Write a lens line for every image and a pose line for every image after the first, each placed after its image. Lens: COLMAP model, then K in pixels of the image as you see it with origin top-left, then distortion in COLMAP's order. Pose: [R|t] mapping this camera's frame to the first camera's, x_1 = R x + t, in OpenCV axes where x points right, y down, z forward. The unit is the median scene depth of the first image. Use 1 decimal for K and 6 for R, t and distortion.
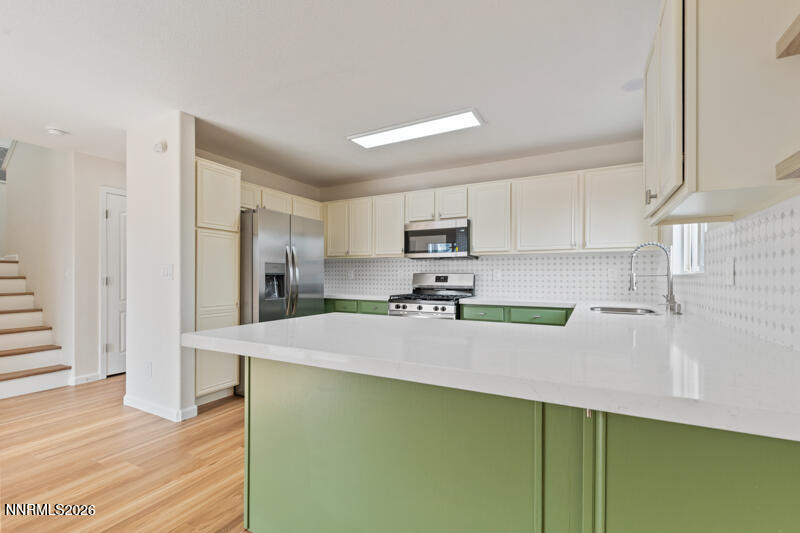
lens RADIAL K [[352.3, 0, 404.4], [0, 352.3, 275.0], [0, 0, 1]] dist [0.003954, -0.001144]
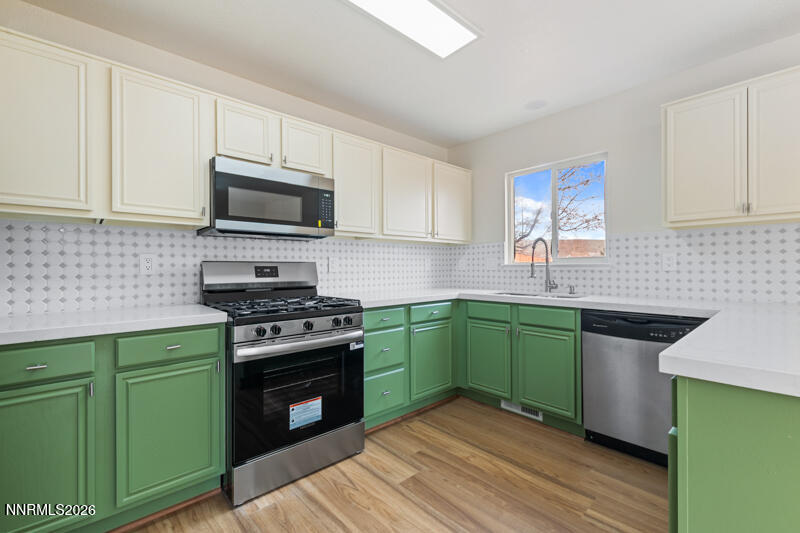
lens RADIAL K [[352.3, 0, 402.7], [0, 352.3, 267.6], [0, 0, 1]] dist [0.003954, -0.001144]
pose [[0.345559, -0.009013, 0.938354, -0.372822], [-0.002426, 0.999942, 0.010498, -0.001887], [-0.938394, -0.005904, 0.345517, 0.622373]]
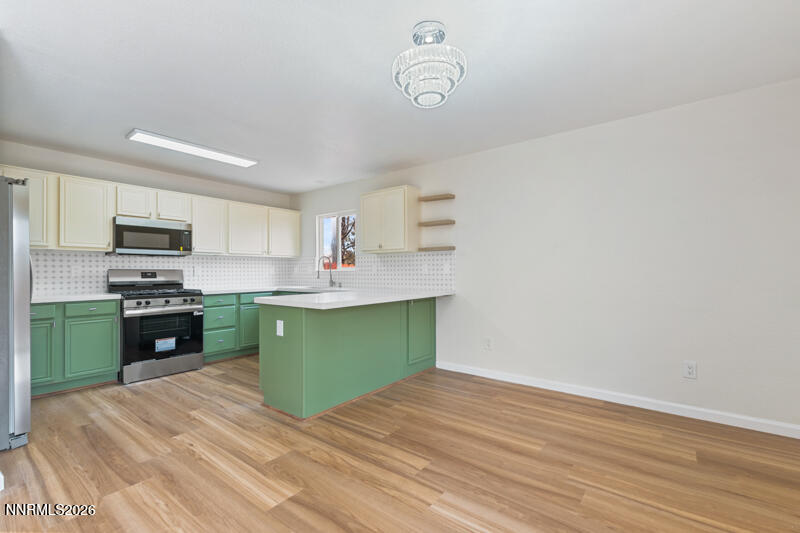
lens RADIAL K [[352.3, 0, 403.7], [0, 352.3, 270.5], [0, 0, 1]] dist [0.003954, -0.001144]
pose [[0.180825, -0.004915, 0.983503, -0.817107], [-0.005425, 0.999967, 0.005995, -0.012753], [-0.983500, -0.006420, 0.180793, 0.078378]]
